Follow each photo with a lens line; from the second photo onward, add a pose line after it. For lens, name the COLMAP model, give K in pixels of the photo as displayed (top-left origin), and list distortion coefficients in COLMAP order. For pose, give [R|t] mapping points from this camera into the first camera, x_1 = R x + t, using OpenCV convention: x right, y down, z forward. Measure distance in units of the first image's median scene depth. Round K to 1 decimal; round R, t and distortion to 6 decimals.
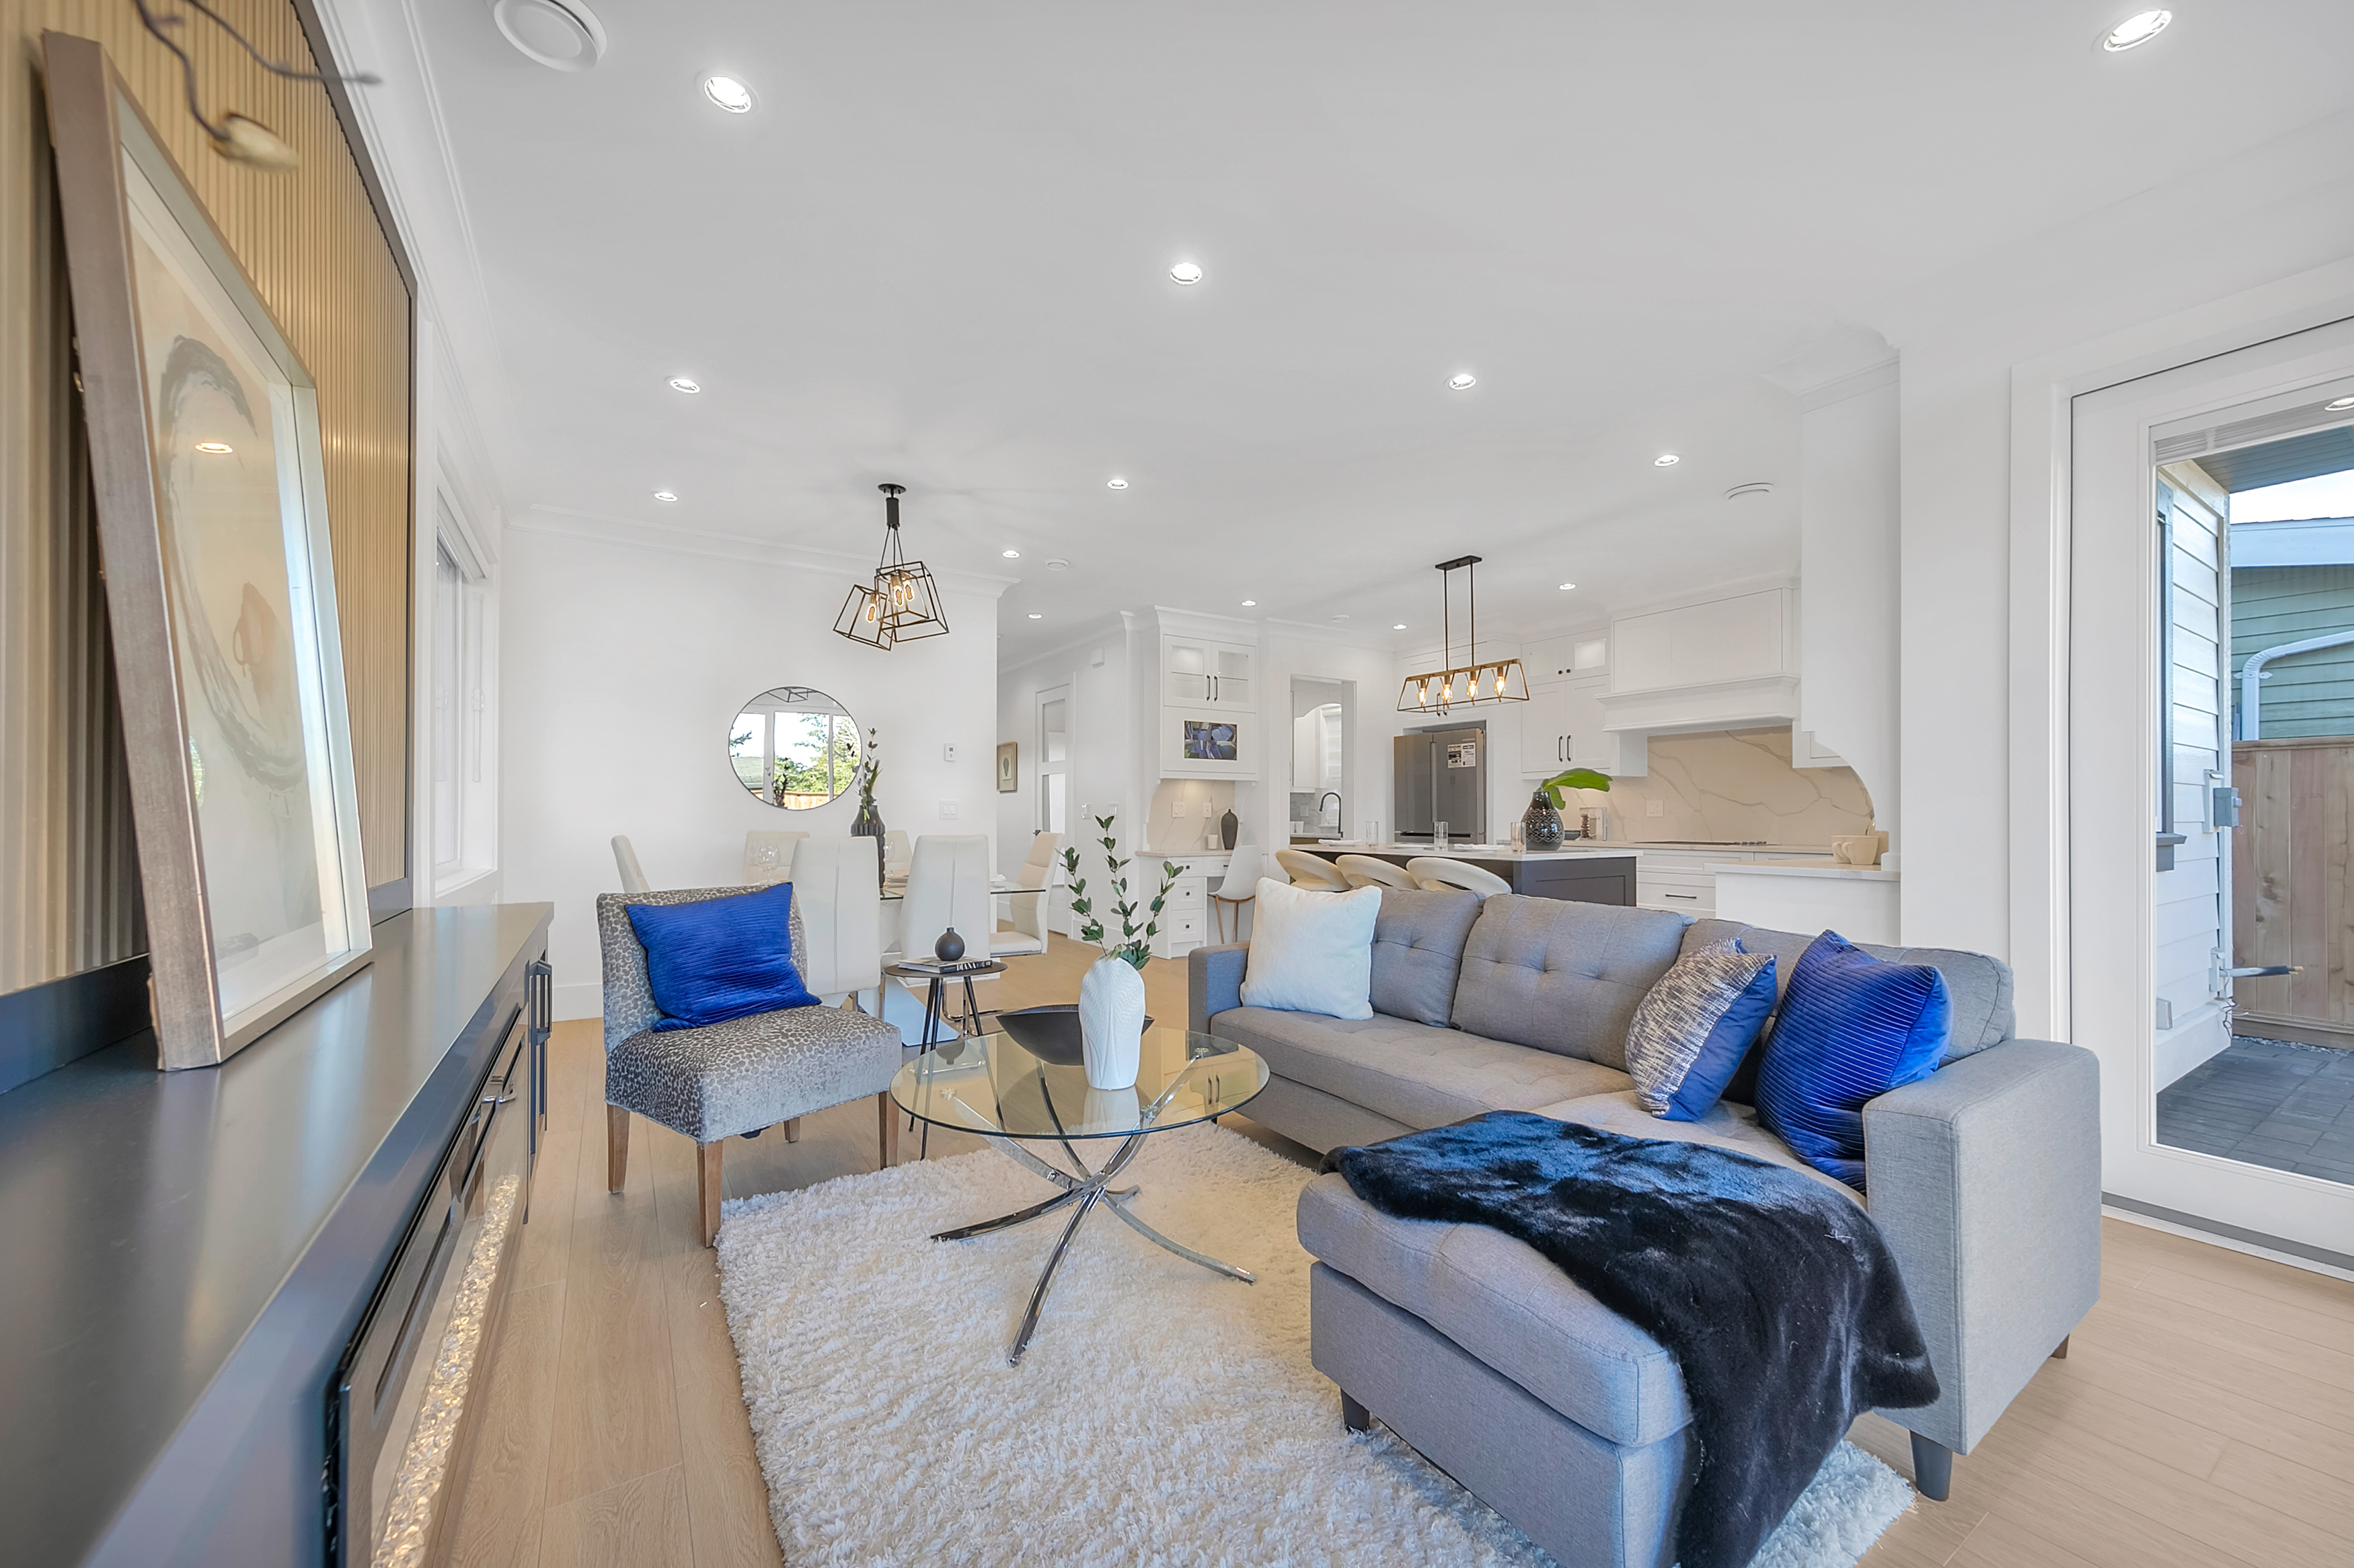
lens RADIAL K [[873.4, 0, 1174.2], [0, 873.4, 813.2], [0, 0, 1]] dist [0.017501, -0.000088]
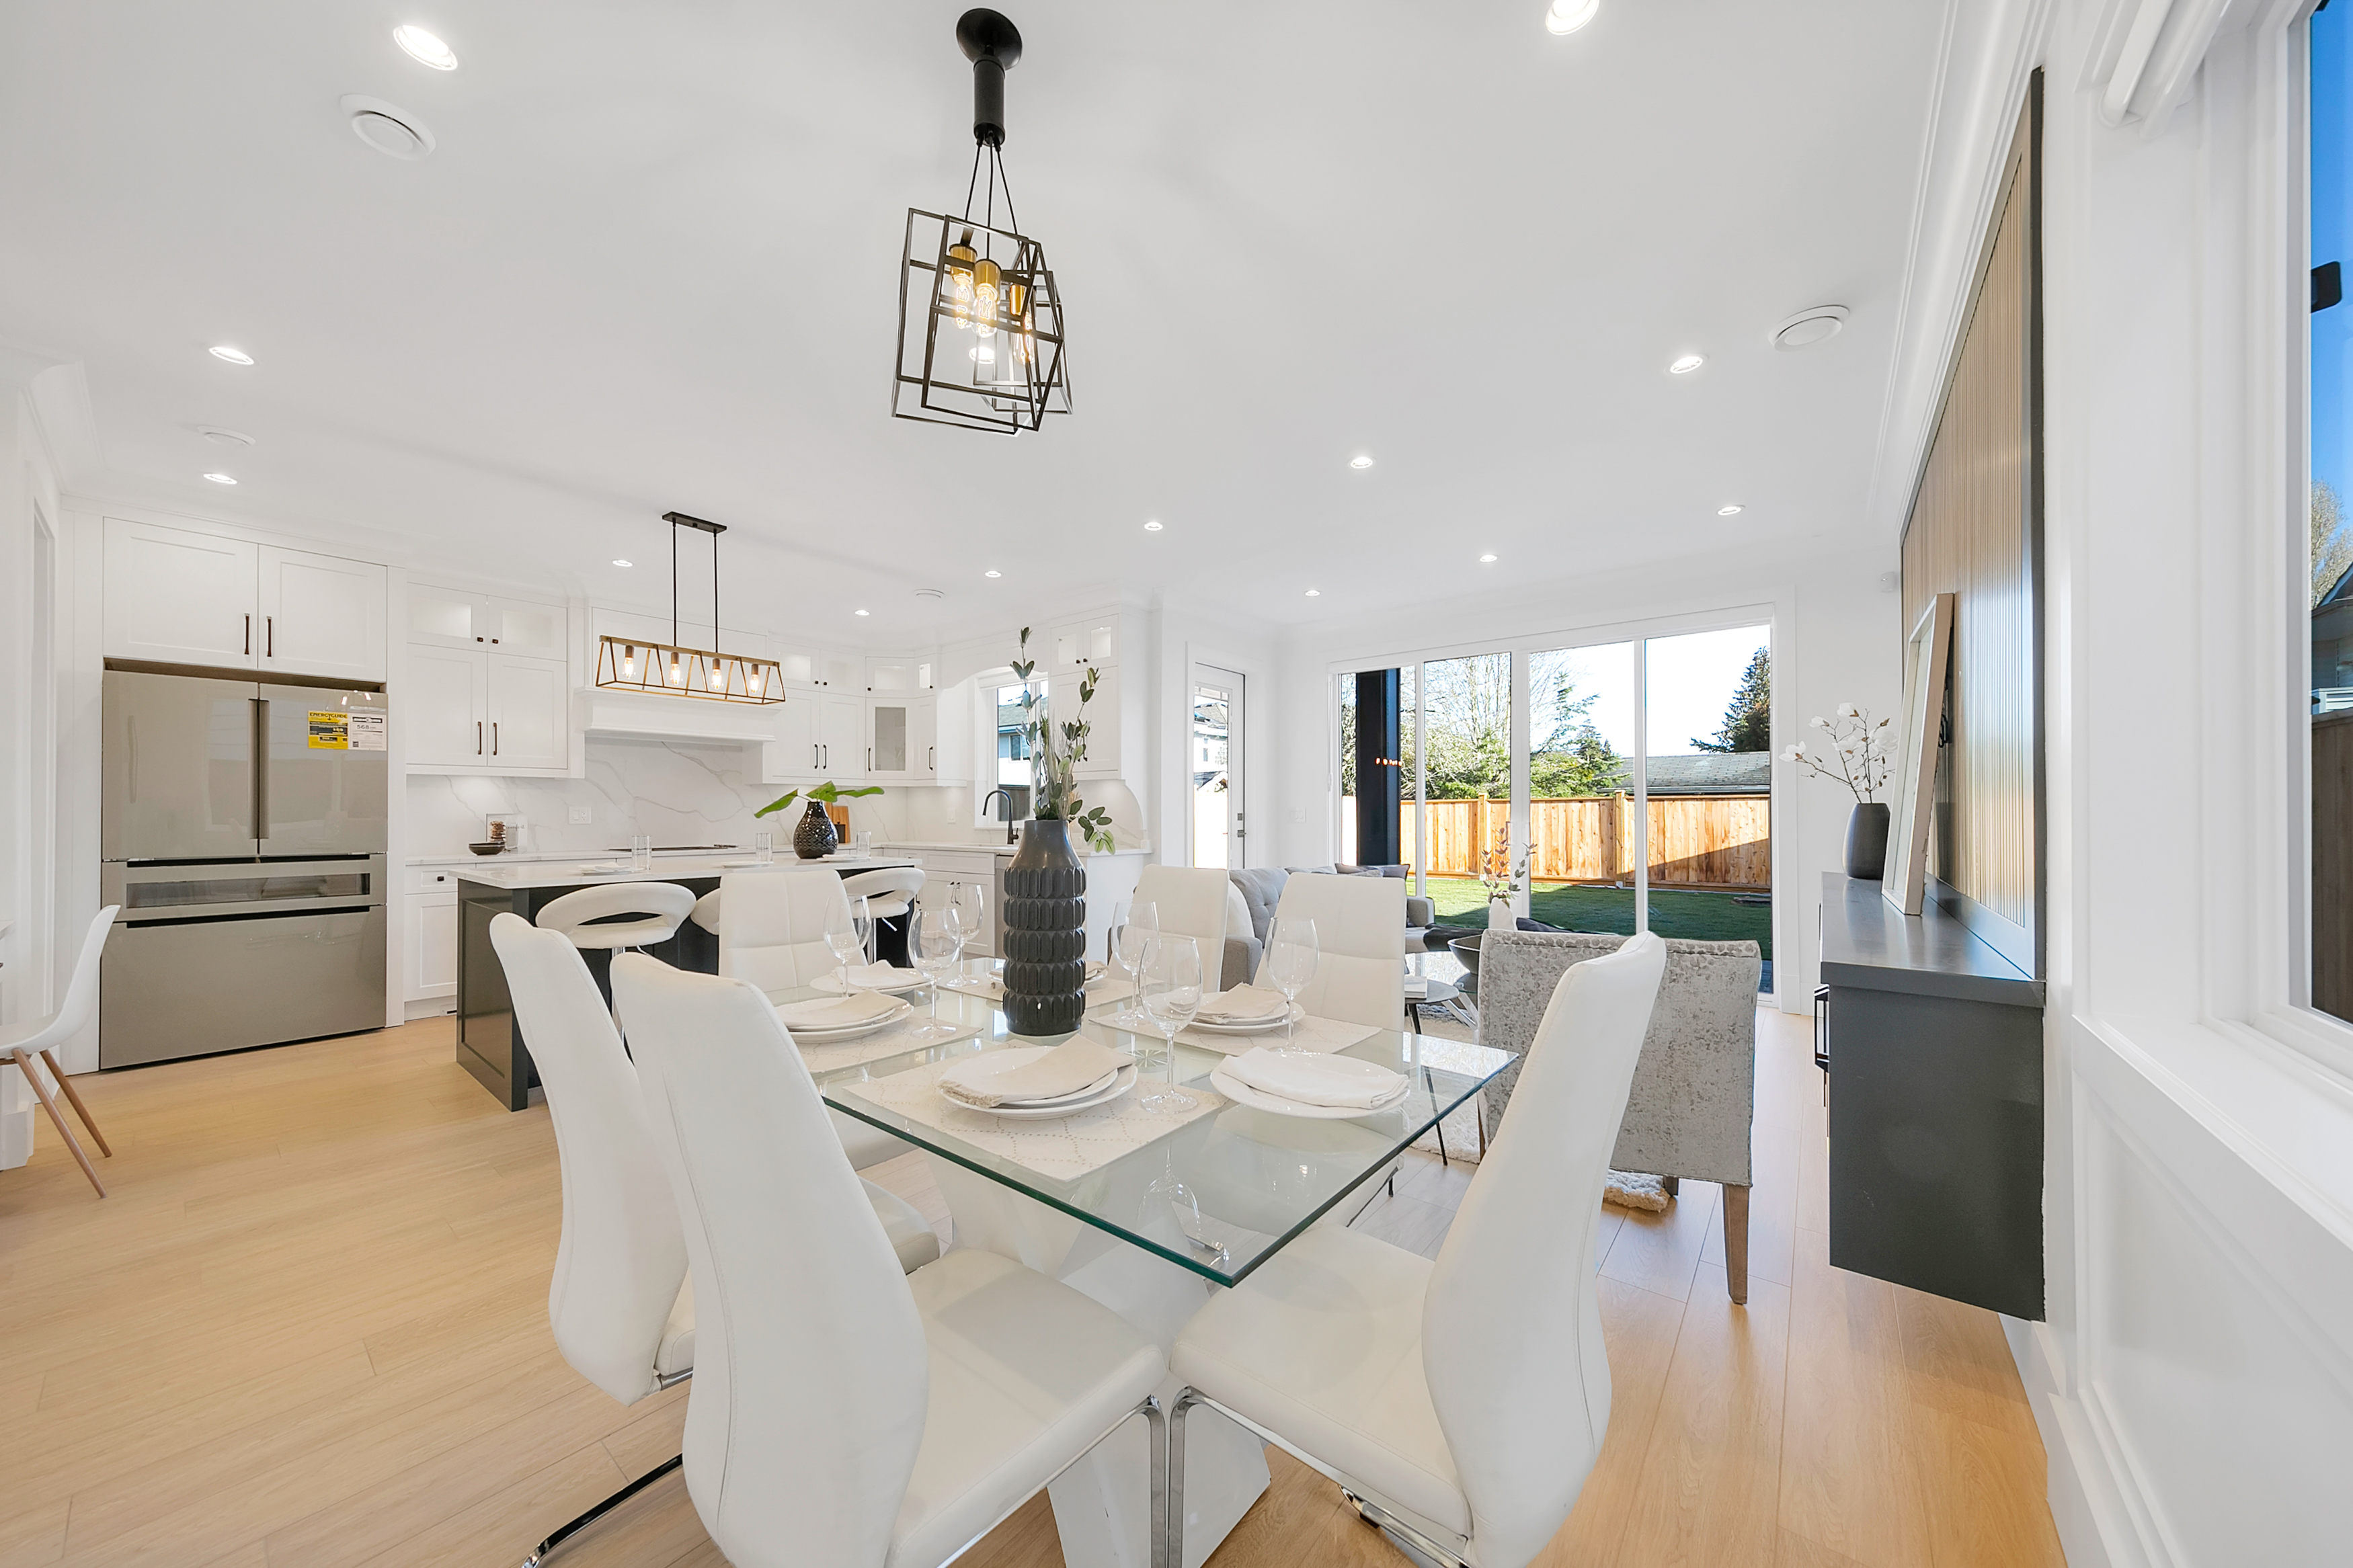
lens RADIAL K [[806.1, 0, 1189.3], [0, 806.1, 807.9], [0, 0, 1]] dist [0.000771, 0.000076]
pose [[-0.326594, 0.006624, 0.945141, -0.422493], [0.001699, 0.999978, -0.006422, -0.005810], [-0.945163, -0.000492, -0.326598, 0.617692]]
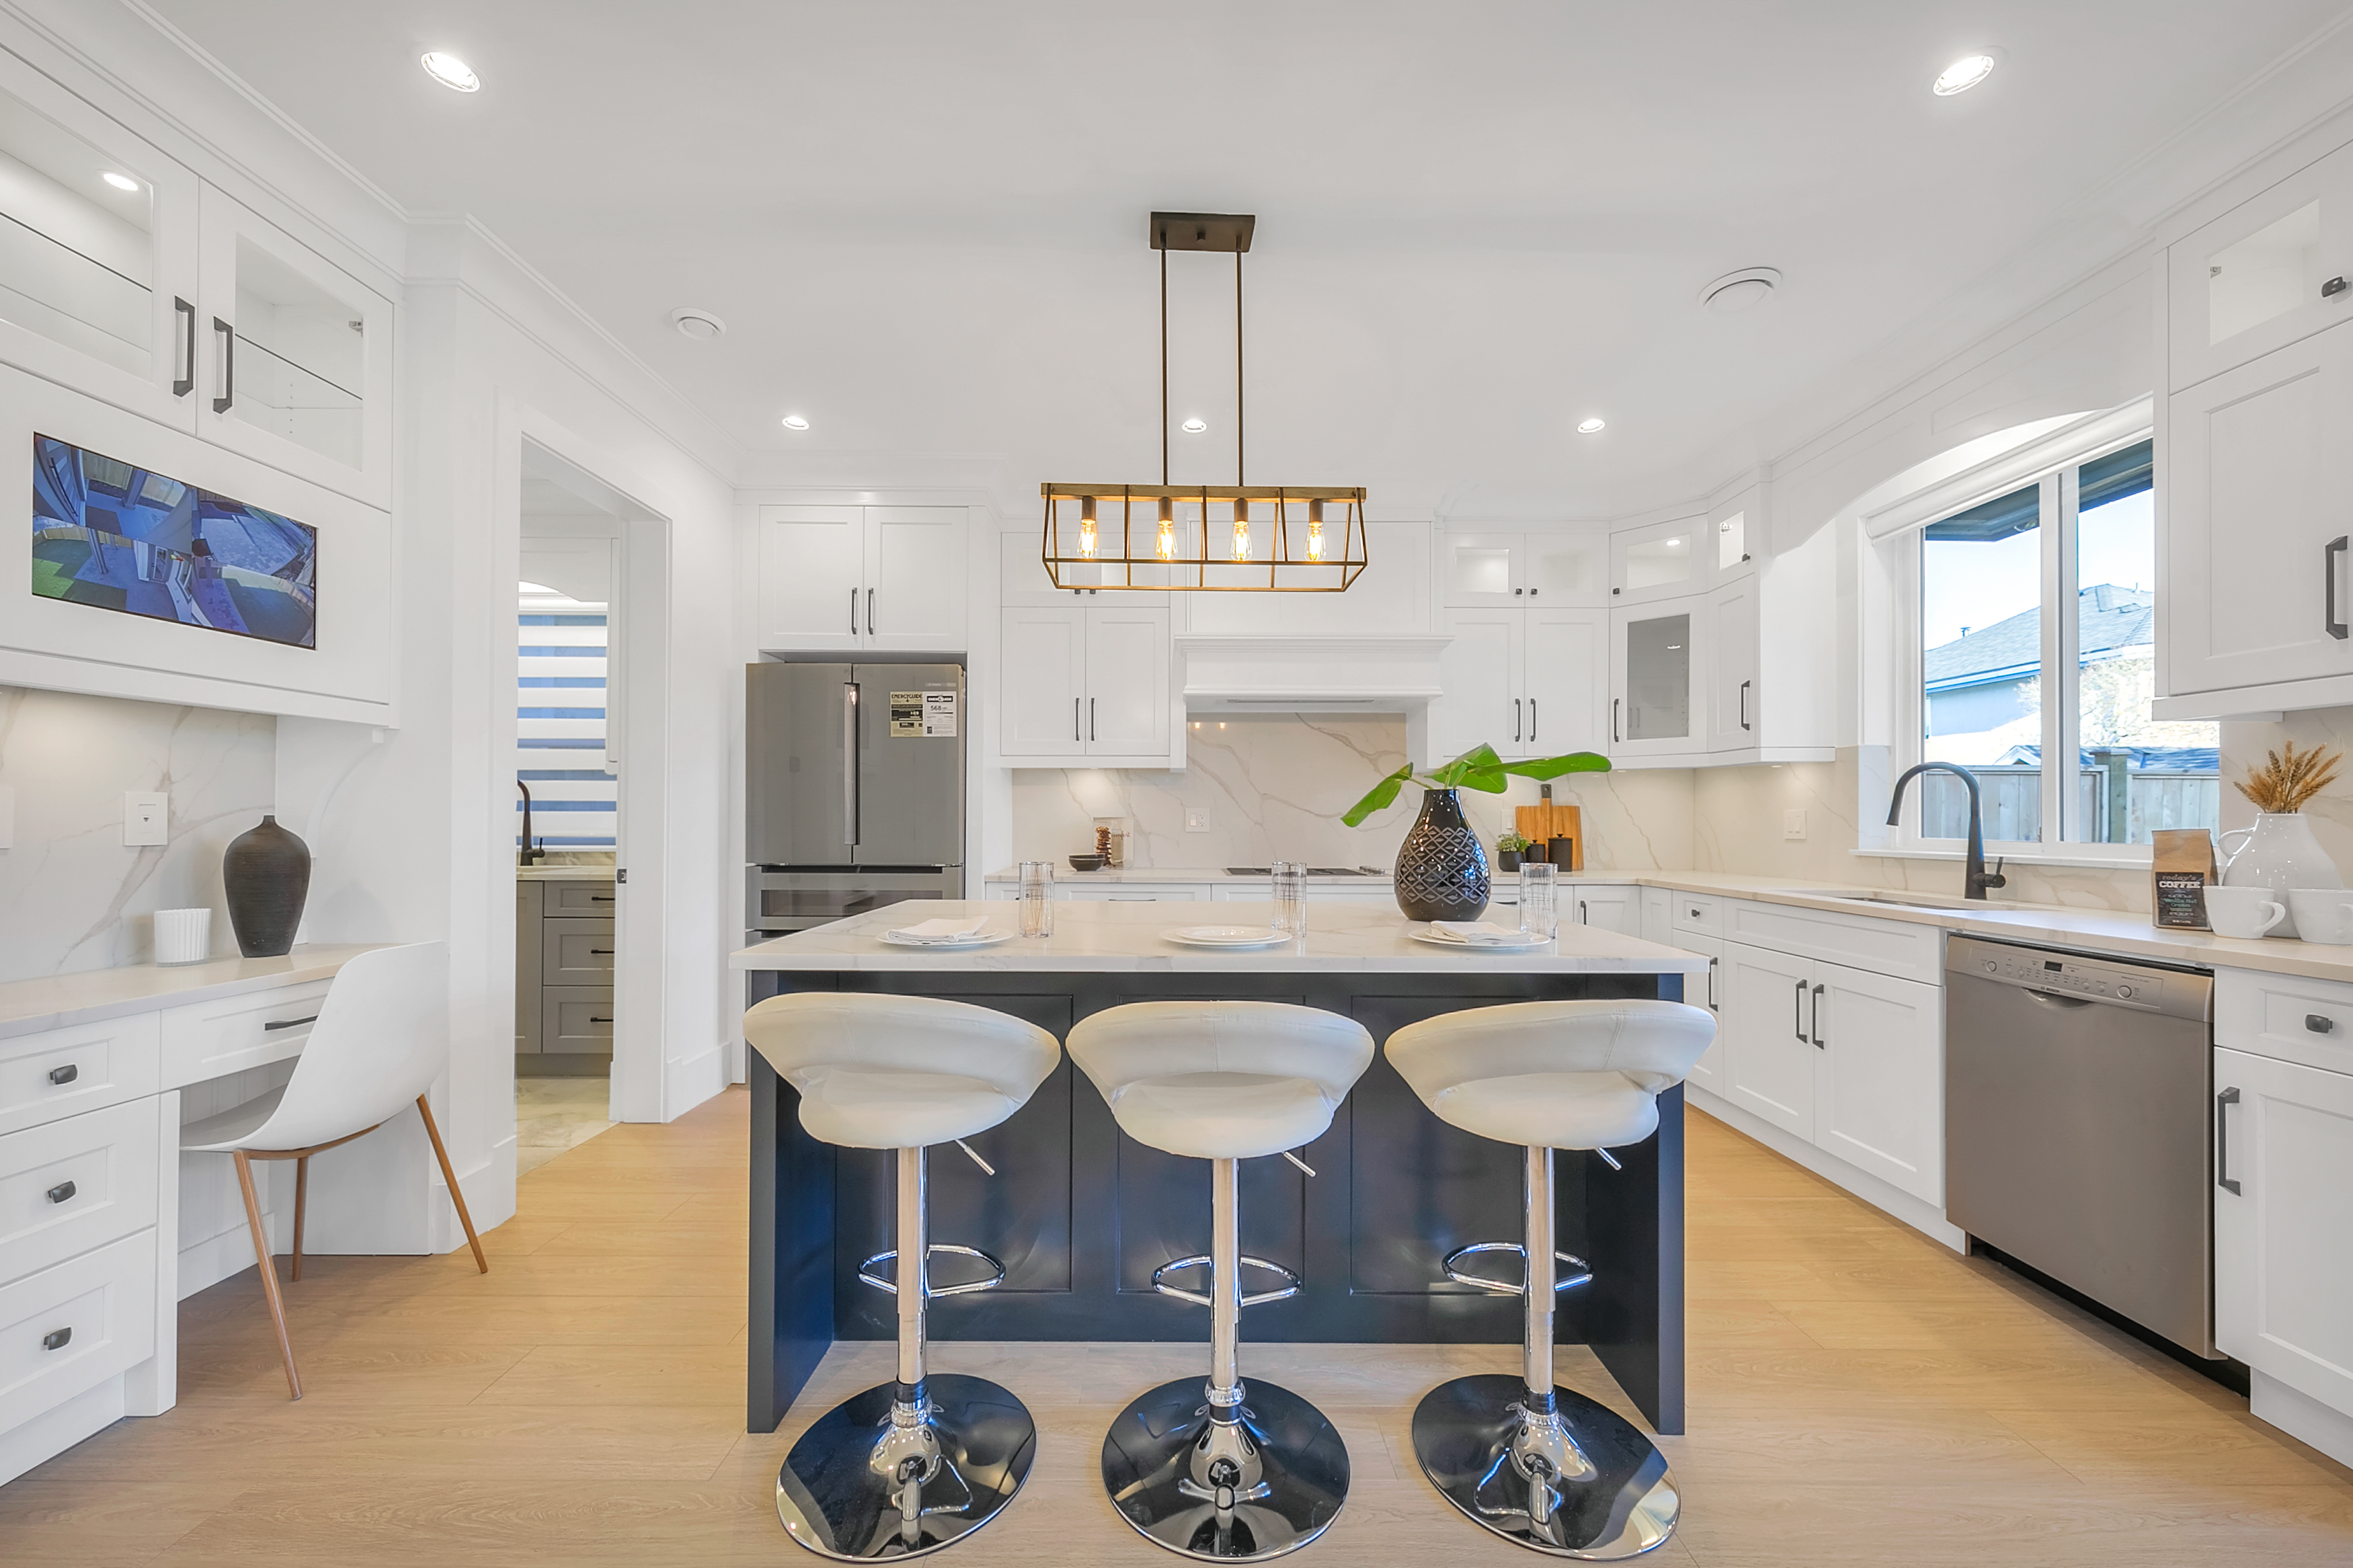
lens RADIAL K [[873.1, 0, 1173.7], [0, 873.1, 813.2], [0, 0, 1]] dist [0.017501, -0.000088]
pose [[0.530131, 0.009453, 0.847863, -0.028560], [-0.003548, 0.999954, -0.008930, -0.003805], [-0.847909, 0.001726, 0.530140, 0.606155]]
